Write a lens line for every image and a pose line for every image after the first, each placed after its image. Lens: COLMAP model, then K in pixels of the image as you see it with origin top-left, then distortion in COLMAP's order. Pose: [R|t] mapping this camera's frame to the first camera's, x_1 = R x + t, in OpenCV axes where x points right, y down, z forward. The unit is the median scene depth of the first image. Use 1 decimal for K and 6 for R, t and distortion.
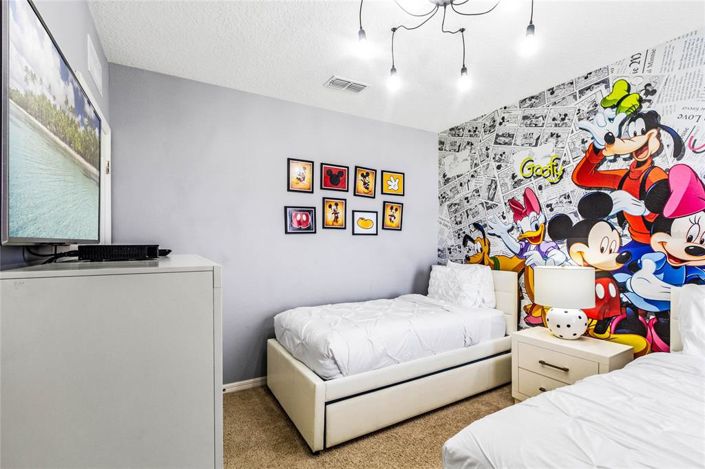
lens RADIAL K [[324.9, 0, 355.0], [0, 324.9, 238.8], [0, 0, 1]] dist [0.003462, 0.000394]
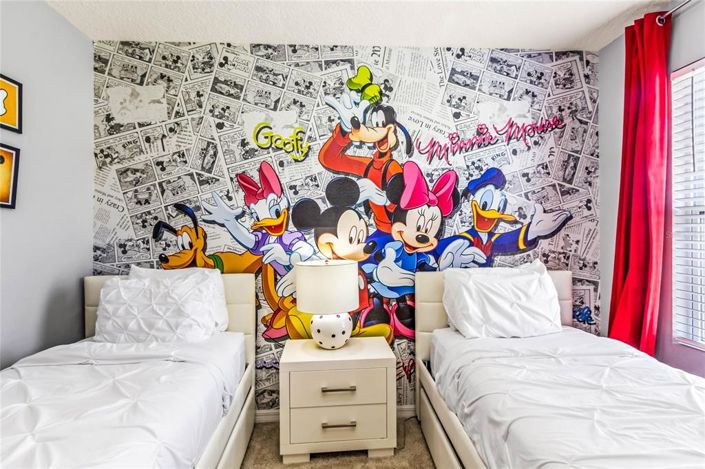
lens RADIAL K [[324.9, 0, 345.9], [0, 324.9, 231.3], [0, 0, 1]] dist [0.003462, 0.000394]
pose [[0.453705, 0.004104, 0.891143, -0.066815], [-0.000137, 0.999990, -0.004536, 0.011429], [-0.891152, 0.001936, 0.453701, 0.517101]]
